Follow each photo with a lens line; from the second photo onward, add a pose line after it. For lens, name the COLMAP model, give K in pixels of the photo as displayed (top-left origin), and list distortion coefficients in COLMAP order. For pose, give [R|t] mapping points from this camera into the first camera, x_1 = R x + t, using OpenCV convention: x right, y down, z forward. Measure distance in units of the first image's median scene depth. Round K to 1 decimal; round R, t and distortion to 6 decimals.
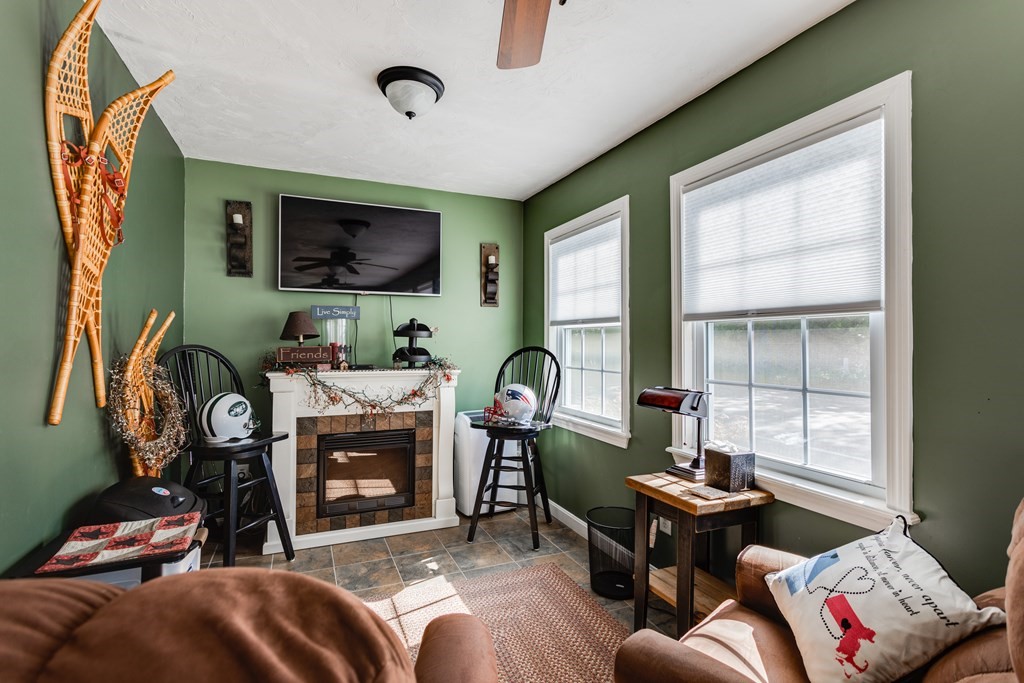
lens RADIAL K [[494.1, 0, 511.0], [0, 494.1, 338.7], [0, 0, 1]] dist [-0.001340, 0.000018]
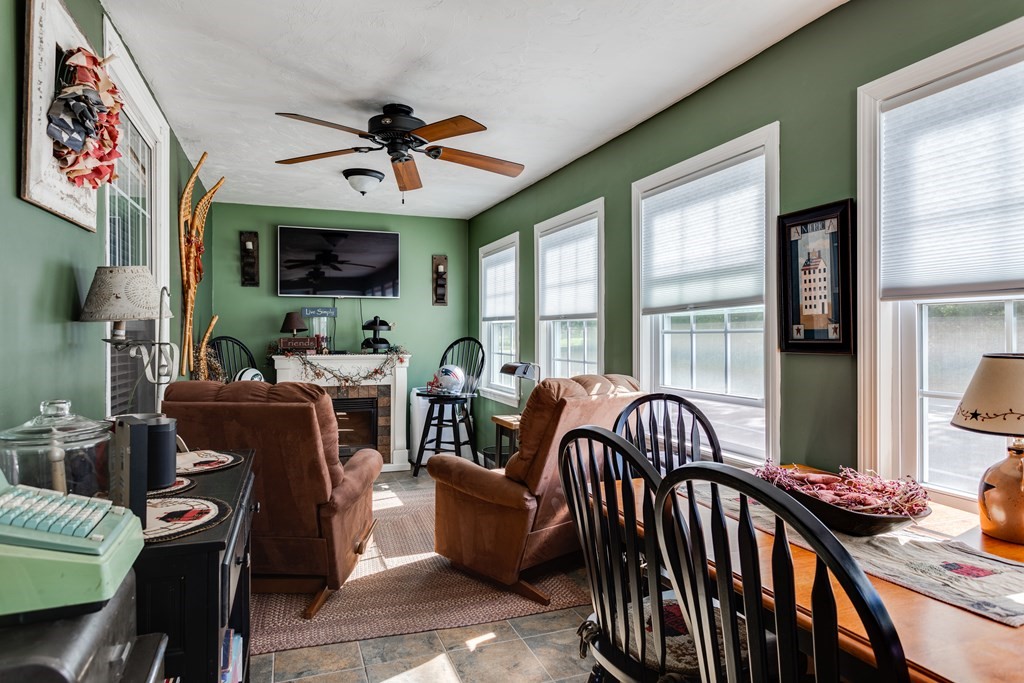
lens RADIAL K [[622.7, 0, 512.8], [0, 622.7, 339.7], [0, 0, 1]] dist [-0.004833, -0.000570]
pose [[0.999001, -0.001060, -0.044679, 0.252836], [0.001881, 0.999830, 0.018345, -0.007927], [0.044652, -0.018411, 0.998833, -0.686014]]
